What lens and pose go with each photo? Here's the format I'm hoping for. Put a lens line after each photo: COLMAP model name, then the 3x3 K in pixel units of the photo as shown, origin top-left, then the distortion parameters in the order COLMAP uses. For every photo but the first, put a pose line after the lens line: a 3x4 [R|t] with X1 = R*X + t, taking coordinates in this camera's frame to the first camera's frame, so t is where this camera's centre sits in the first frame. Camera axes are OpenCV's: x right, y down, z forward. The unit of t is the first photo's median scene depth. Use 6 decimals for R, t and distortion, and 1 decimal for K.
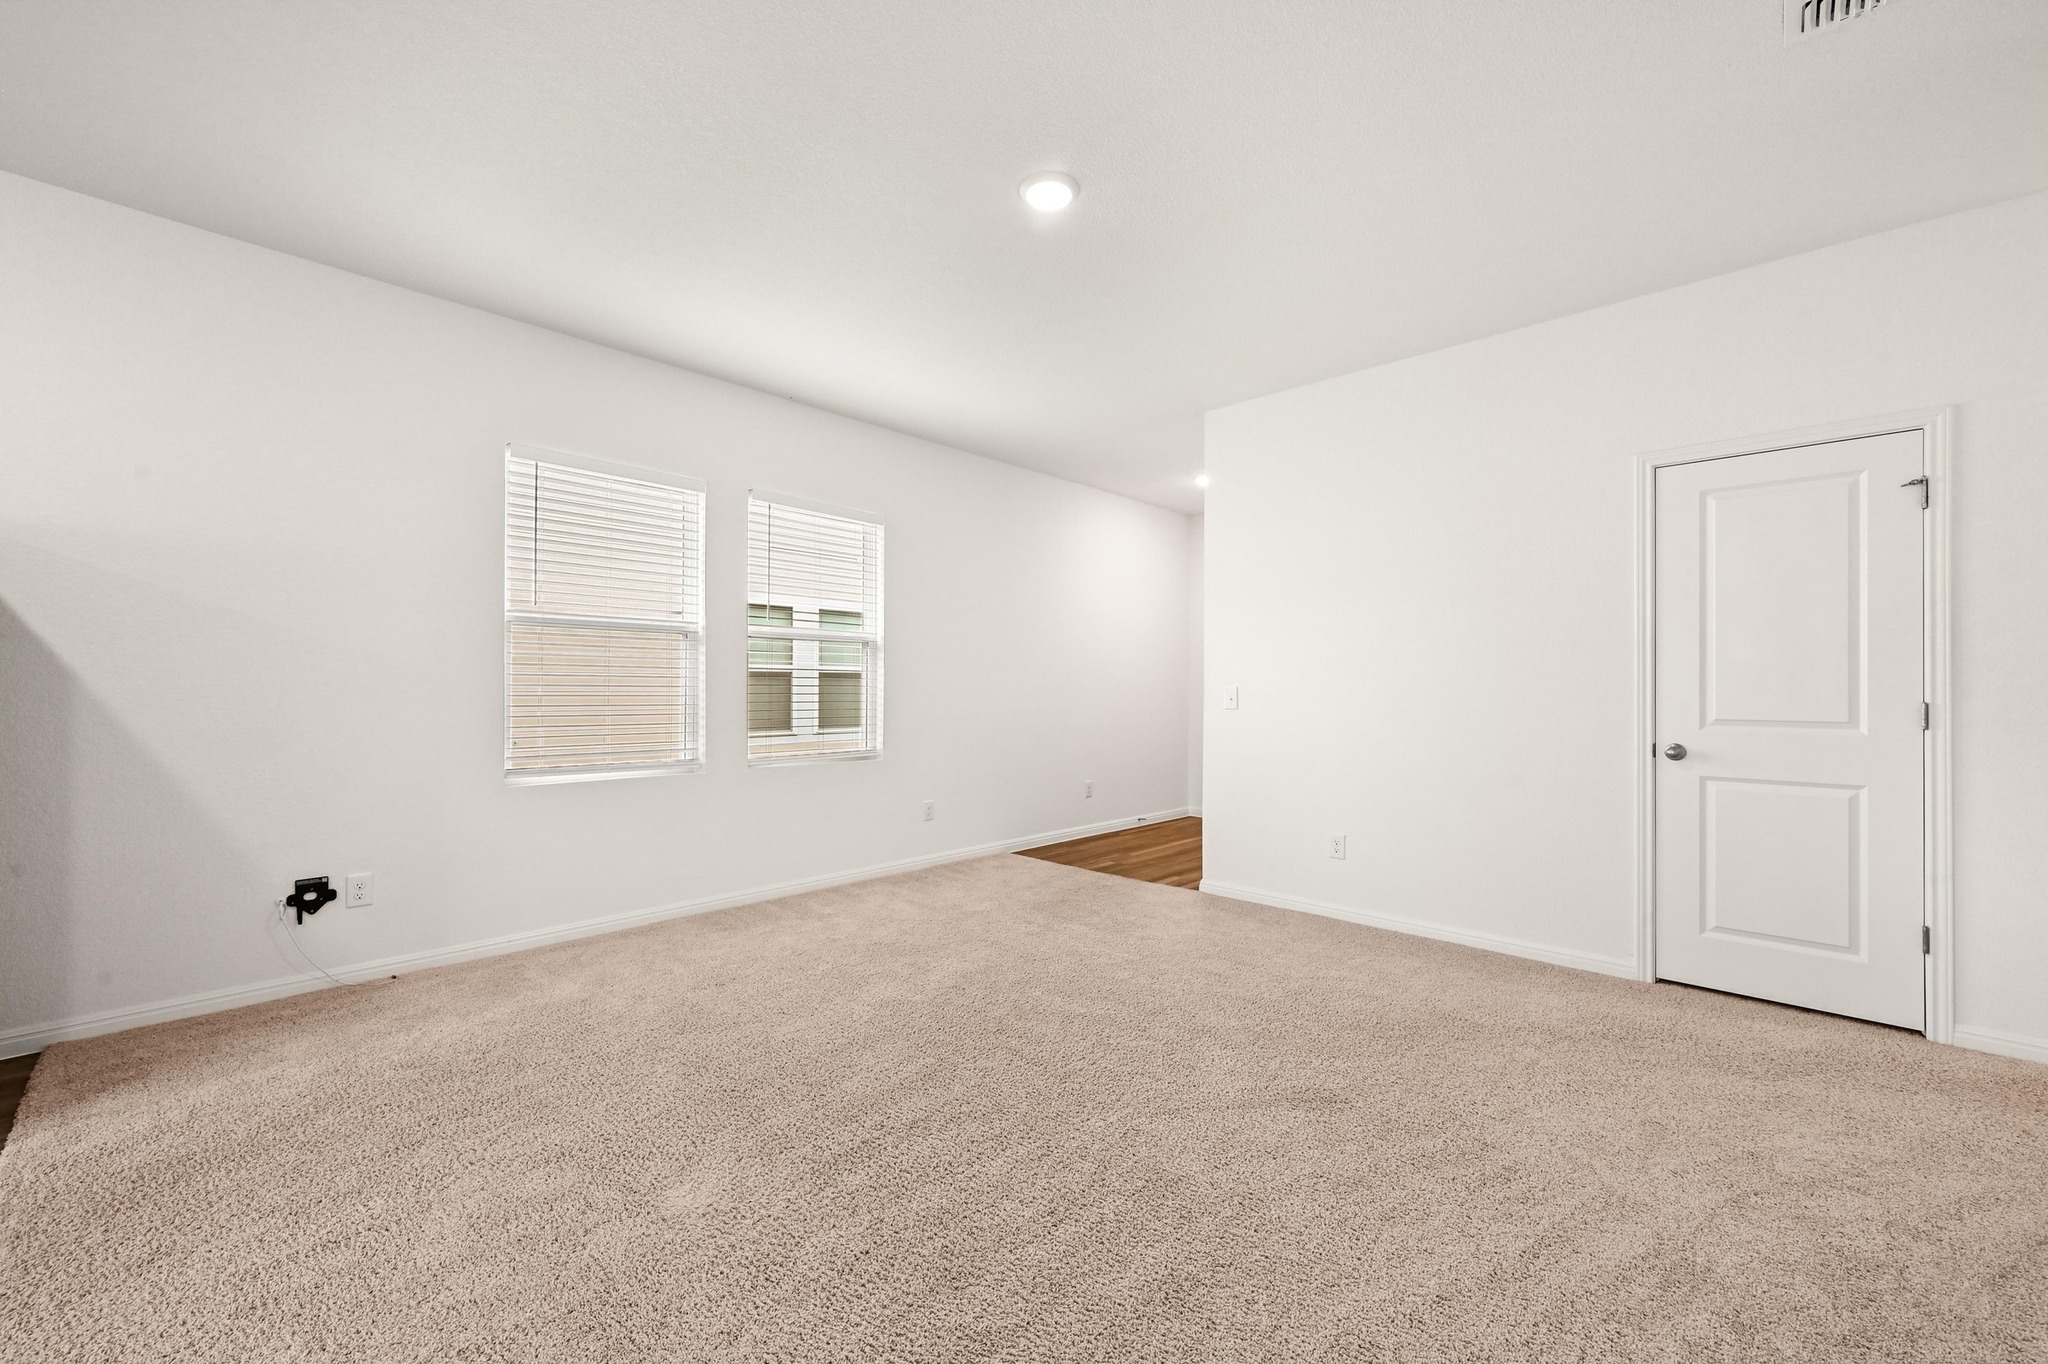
lens RADIAL K [[809.2, 0, 1022.7], [0, 809.2, 682.6], [0, 0, 1]] dist [0.002185, 0.000025]
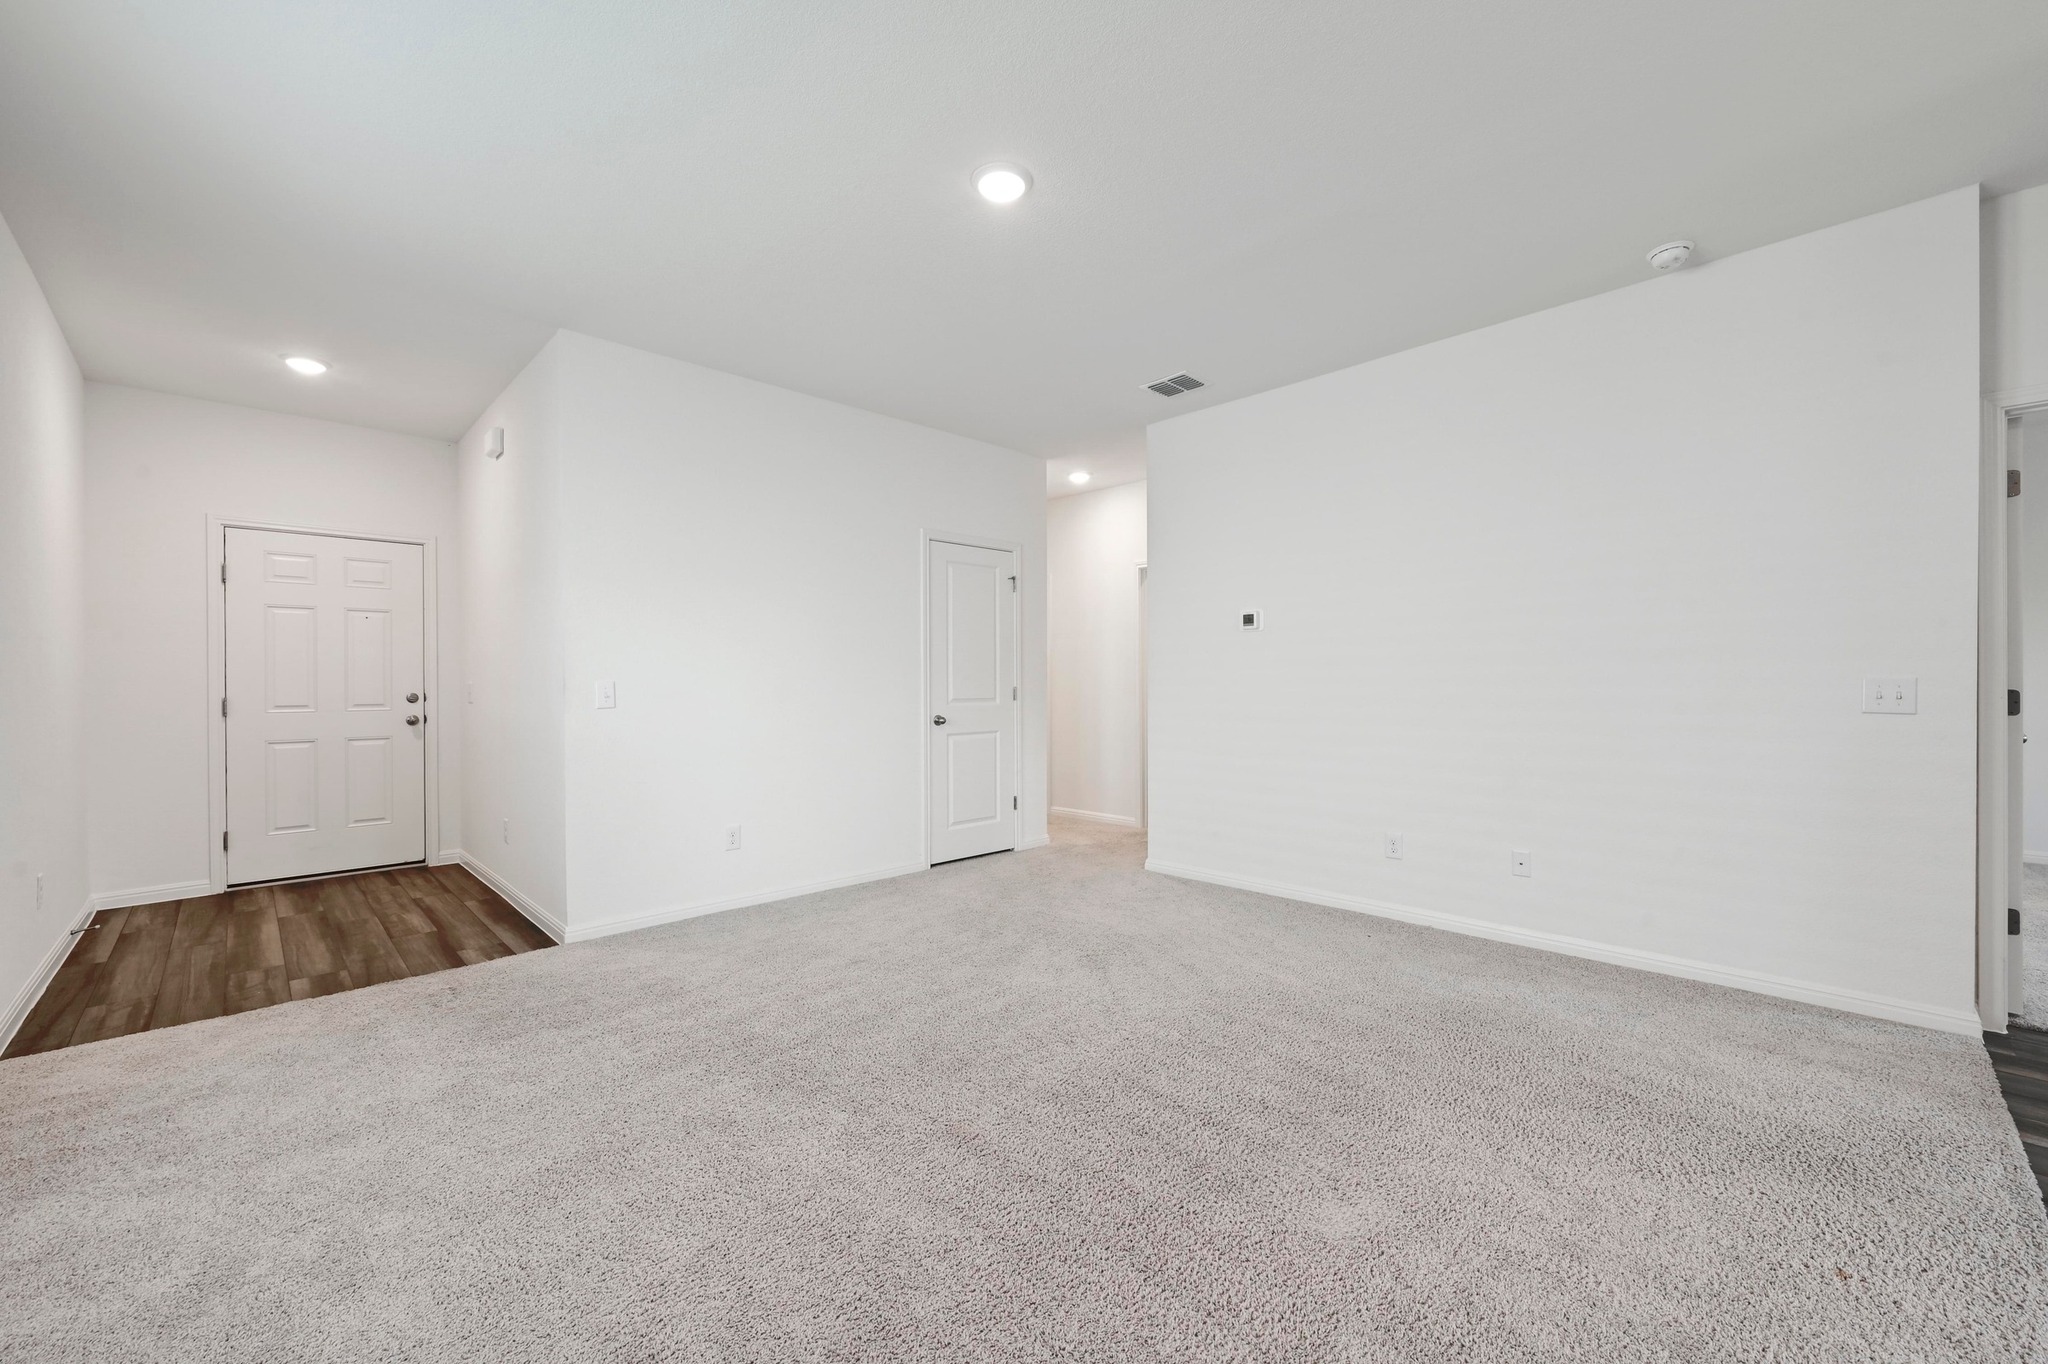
lens RADIAL K [[809.2, 0, 1023.8], [0, 809.2, 688.9], [0, 0, 1]] dist [0.002185, 0.000025]
pose [[0.035654, -0.011929, 0.999293, -0.801407], [0.000423, 0.999929, 0.011921, 0.003703], [-0.999364, -0.000002, 0.035656, 0.781699]]
